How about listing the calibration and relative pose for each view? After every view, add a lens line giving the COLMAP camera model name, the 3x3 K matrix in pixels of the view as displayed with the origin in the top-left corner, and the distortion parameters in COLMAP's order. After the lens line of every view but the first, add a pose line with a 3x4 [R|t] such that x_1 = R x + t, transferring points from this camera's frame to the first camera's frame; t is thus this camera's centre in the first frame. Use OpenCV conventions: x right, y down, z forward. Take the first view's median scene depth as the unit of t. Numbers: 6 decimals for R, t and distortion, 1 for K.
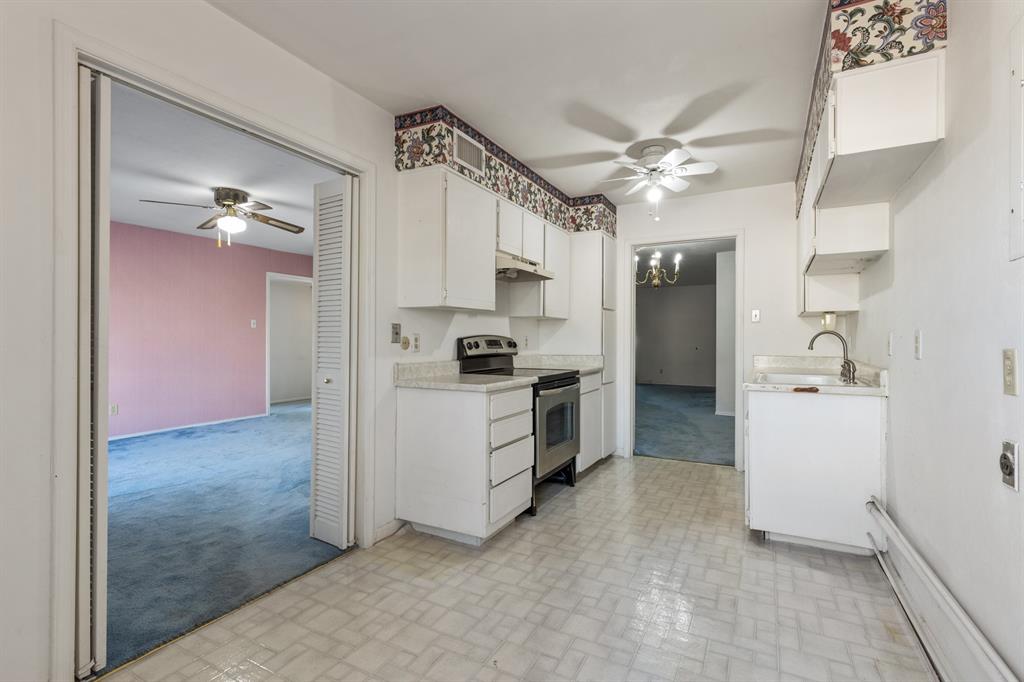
lens RADIAL K [[469.9, 0, 514.3], [0, 469.9, 341.3], [0, 0, 1]] dist [-0.004026, -0.000979]
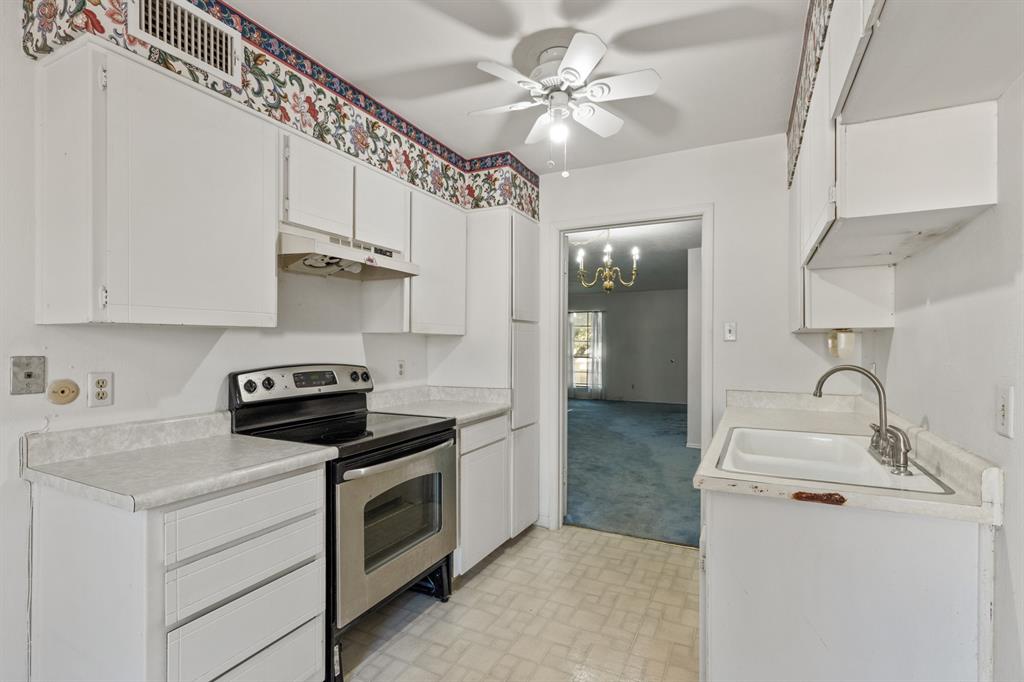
lens RADIAL K [[488.2, 0, 510.7], [0, 488.2, 349.3], [0, 0, 1]] dist [-0.004886, -0.002047]
pose [[0.999355, -0.001790, 0.035870, 0.218937], [0.001700, 0.999995, 0.002552, -0.039271], [-0.035874, -0.002489, 0.999353, 0.389671]]
